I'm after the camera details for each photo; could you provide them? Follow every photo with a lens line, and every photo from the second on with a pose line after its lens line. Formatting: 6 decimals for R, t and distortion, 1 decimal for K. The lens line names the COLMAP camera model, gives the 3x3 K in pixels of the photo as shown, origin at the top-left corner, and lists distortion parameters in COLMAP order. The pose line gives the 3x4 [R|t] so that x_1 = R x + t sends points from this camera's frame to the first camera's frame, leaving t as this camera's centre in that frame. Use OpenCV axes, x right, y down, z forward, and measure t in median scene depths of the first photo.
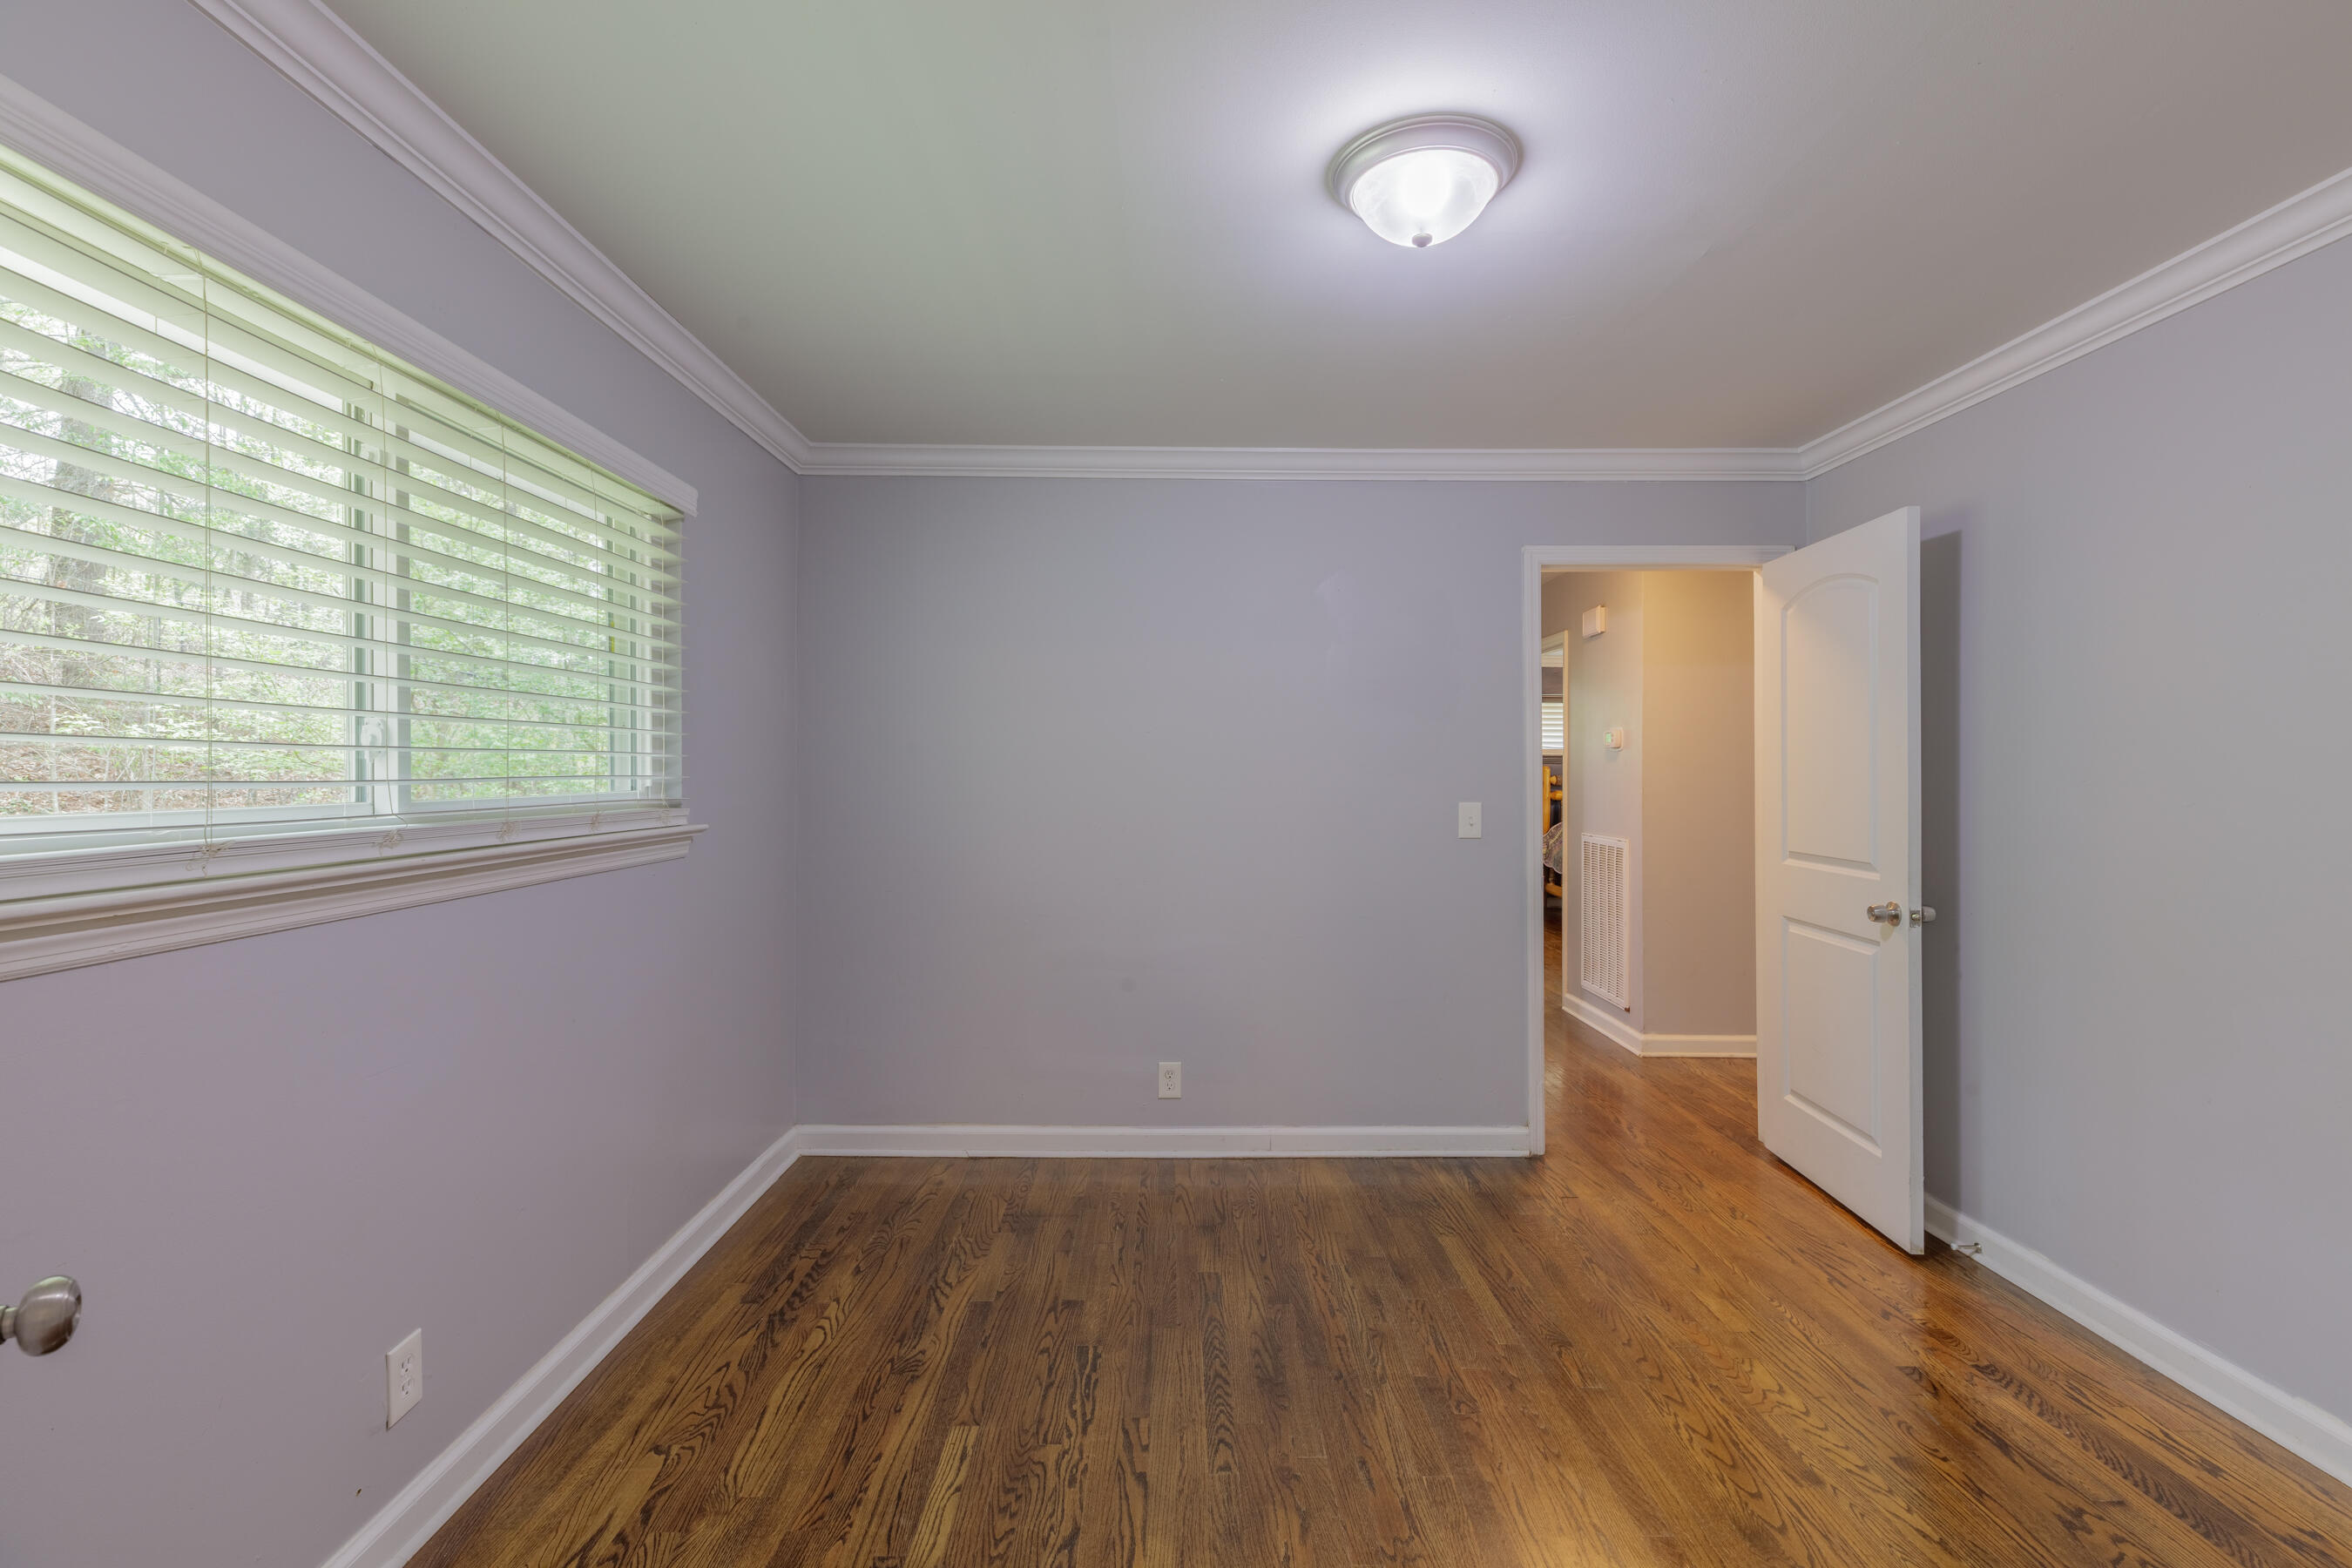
lens RADIAL K [[1044.5, 0, 1180.7], [0, 1044.5, 775.5], [0, 0, 1]] dist [0.000606, 0.001452]
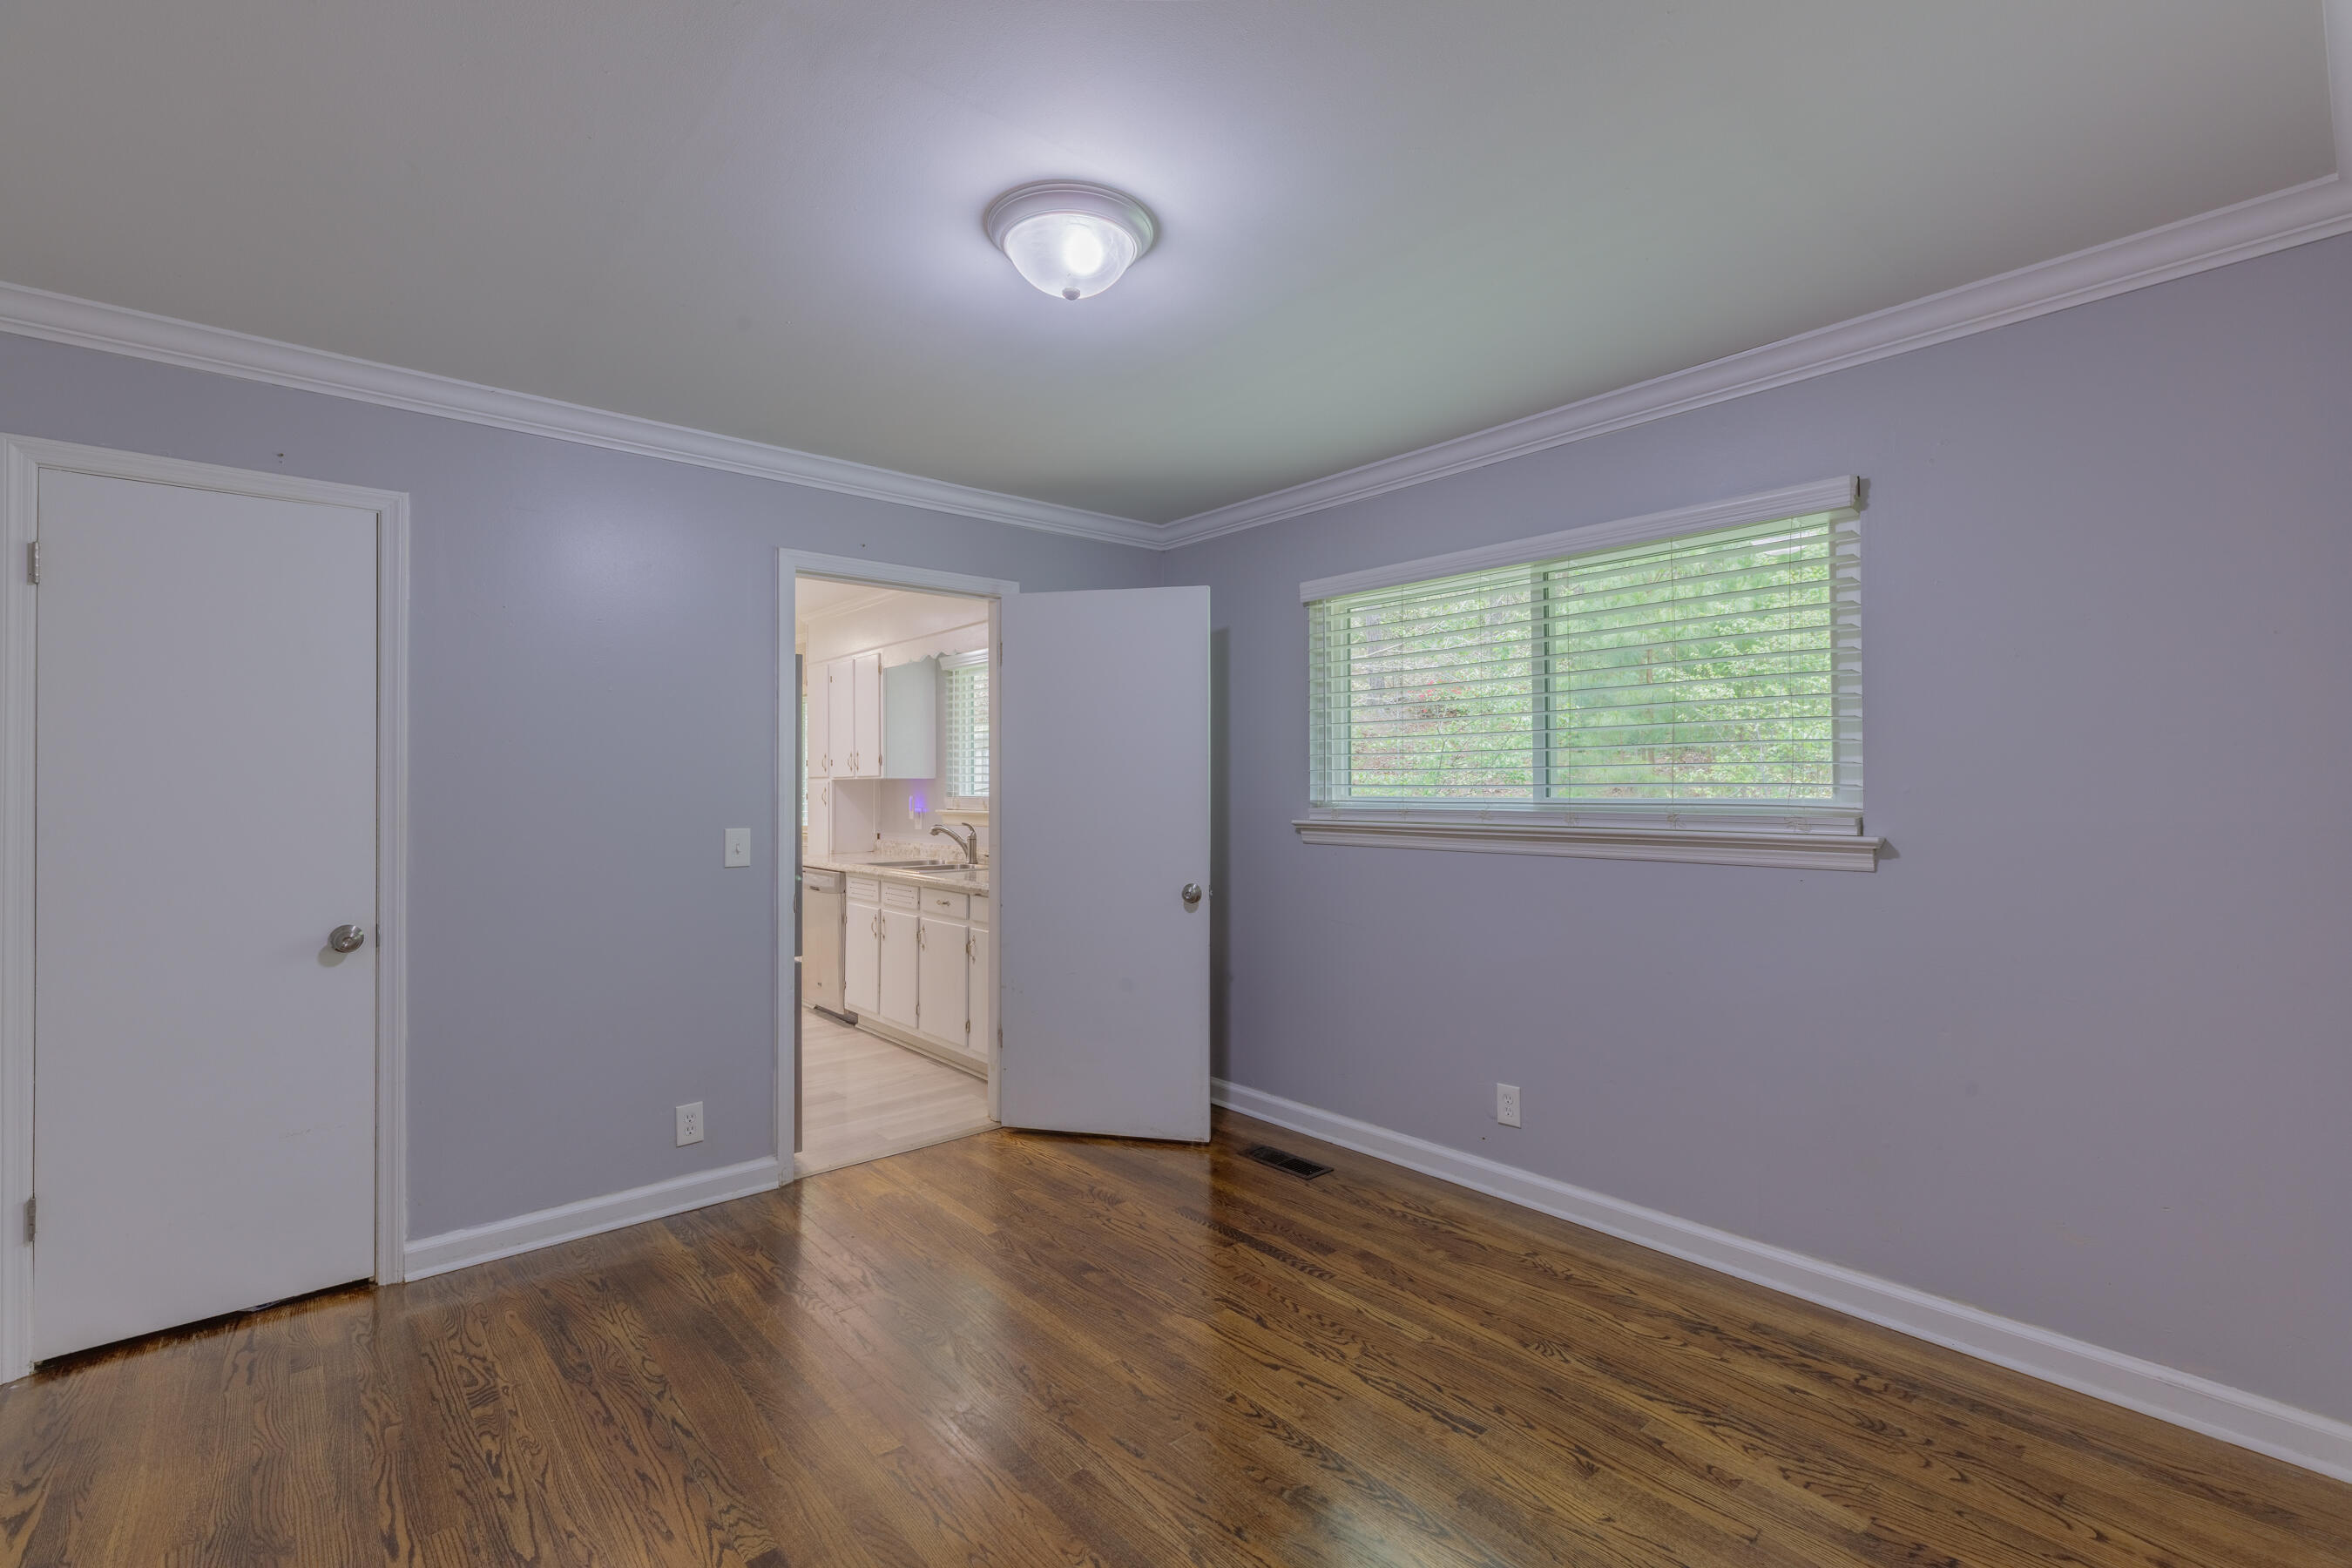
lens RADIAL K [[1044.5, 0, 1179.3], [0, 1044.5, 784.7], [0, 0, 1]] dist [0.000606, 0.001452]
pose [[-0.761798, 0.001171, -0.647813, 0.739449], [-0.000477, 0.999997, 0.002369, 0.000300], [0.647814, 0.002113, -0.761795, 1.656015]]
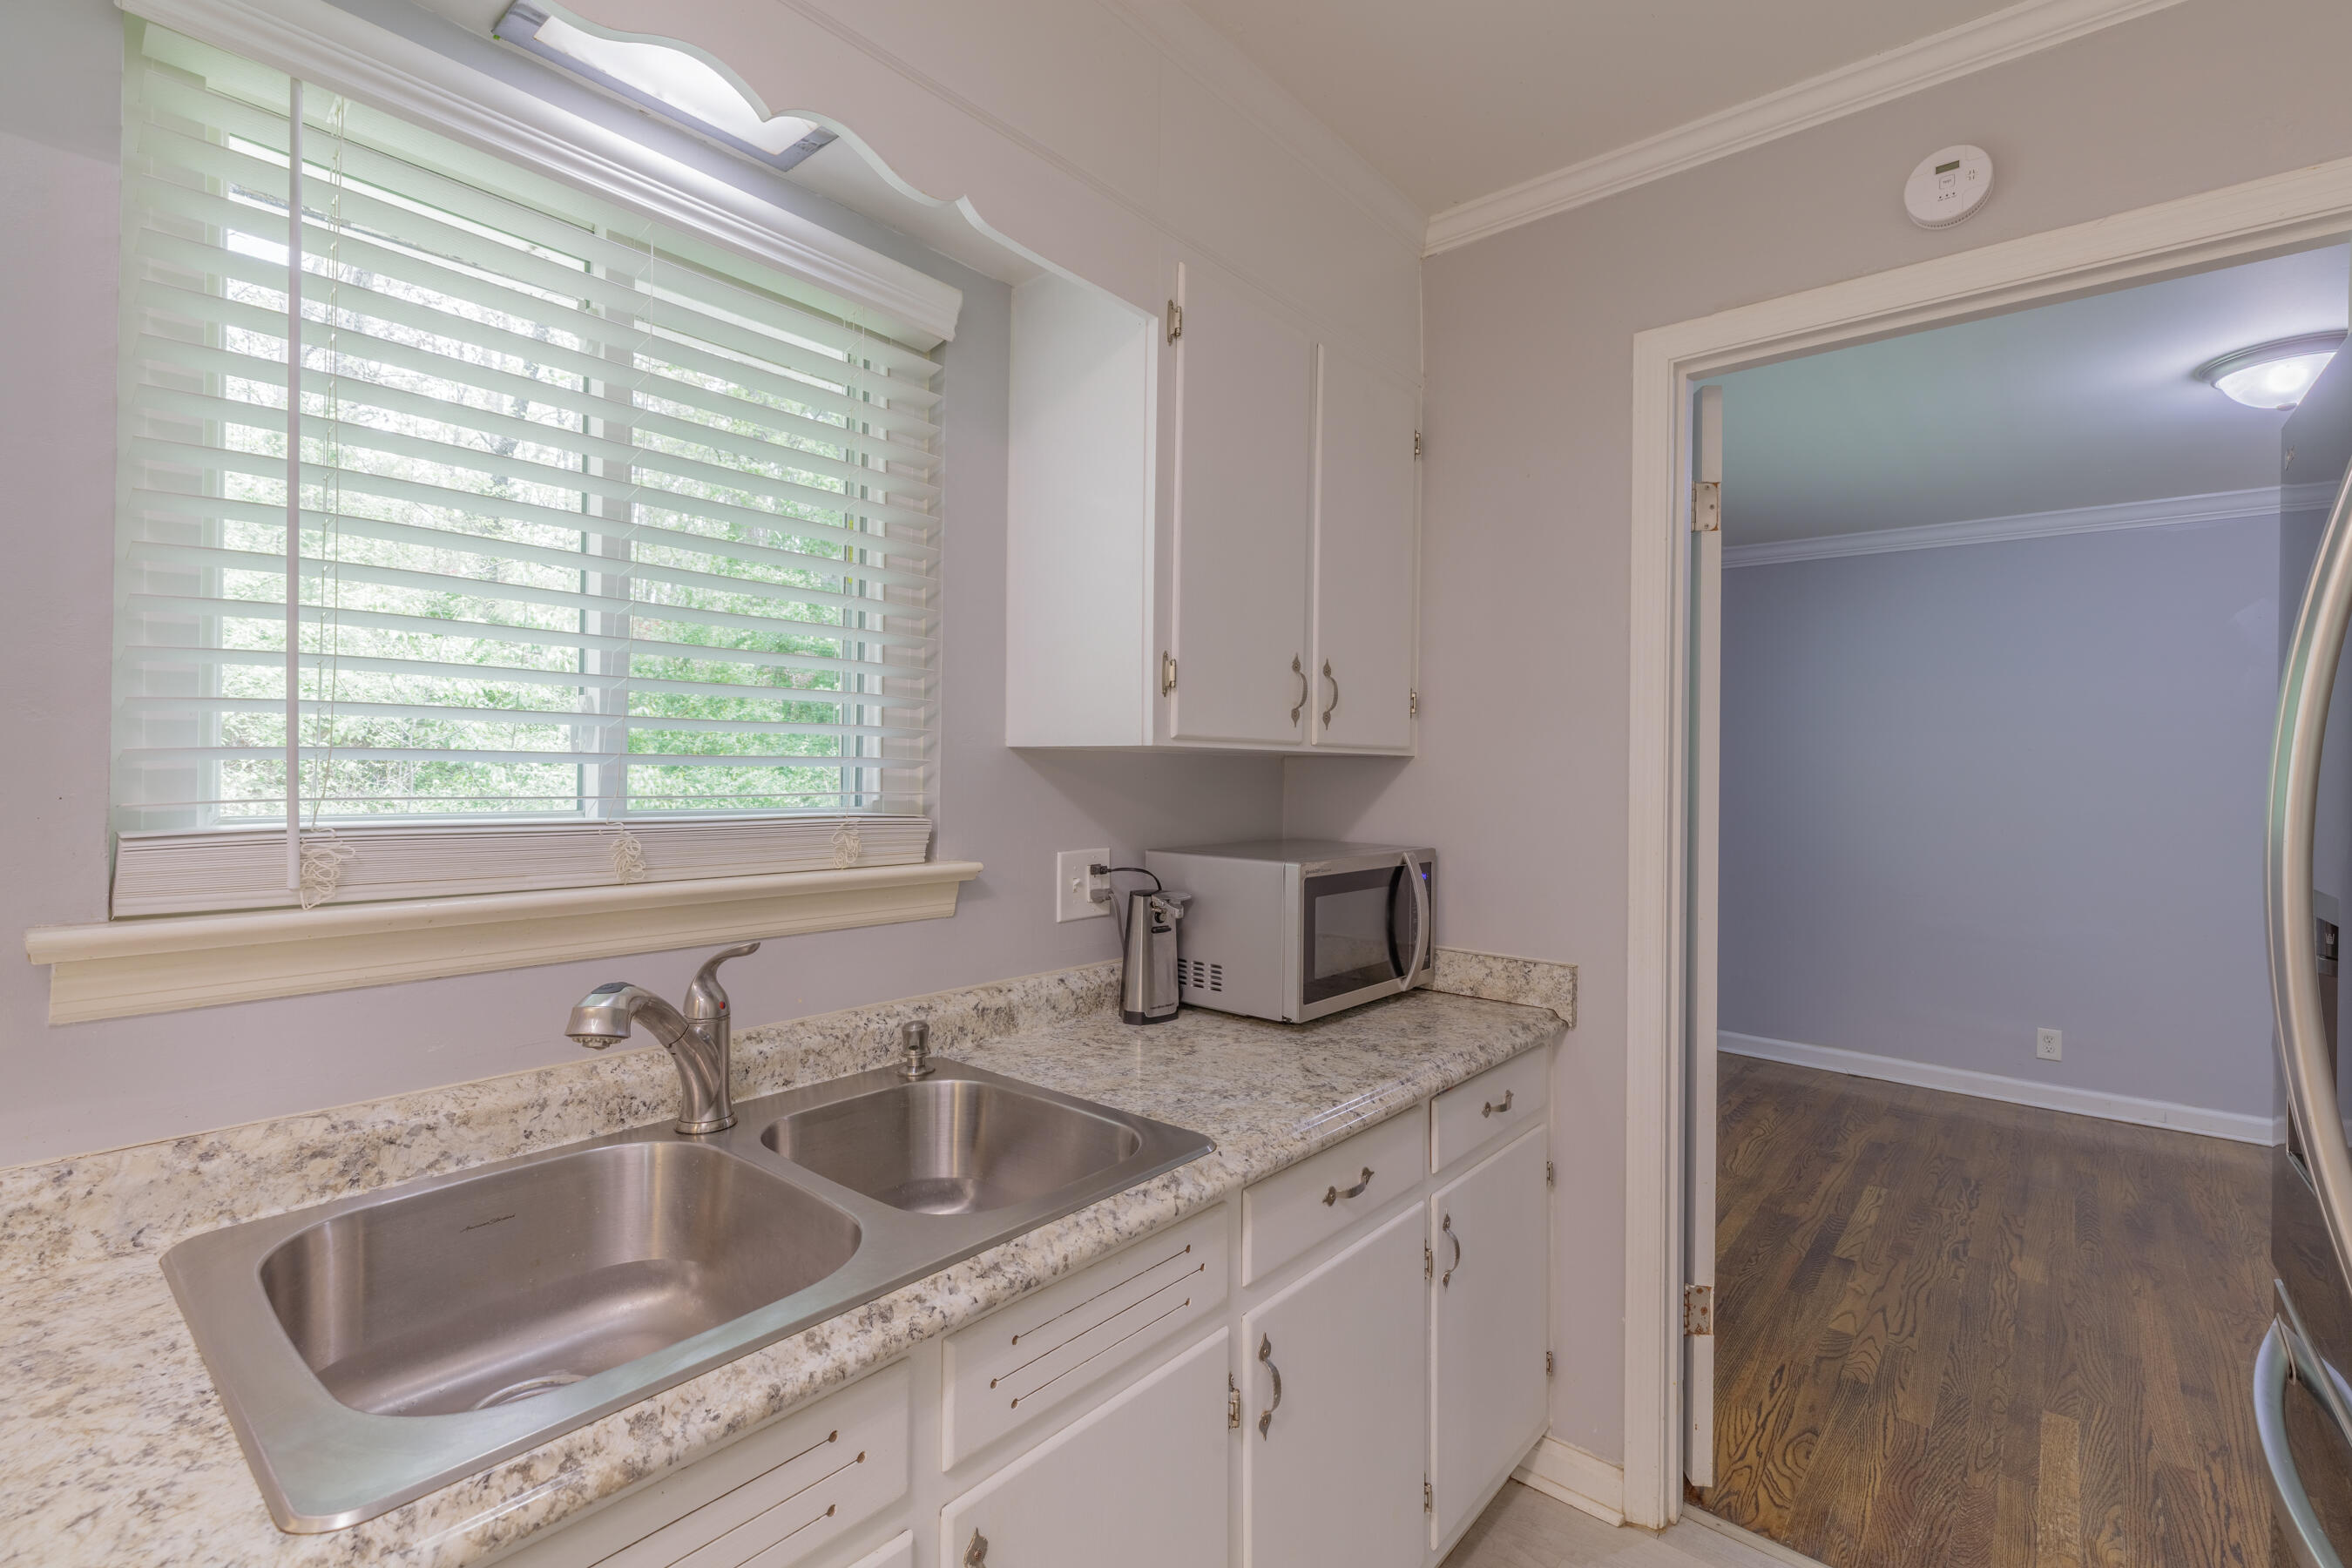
lens RADIAL K [[1044.5, 0, 1175.8], [0, 1044.5, 768.7], [0, 0, 1]] dist [0.000606, 0.001452]
pose [[0.755045, 0.008923, -0.655612, 0.027715], [-0.014419, 0.999892, -0.002997, -0.003920], [0.655514, 0.011716, 0.755092, -0.912788]]
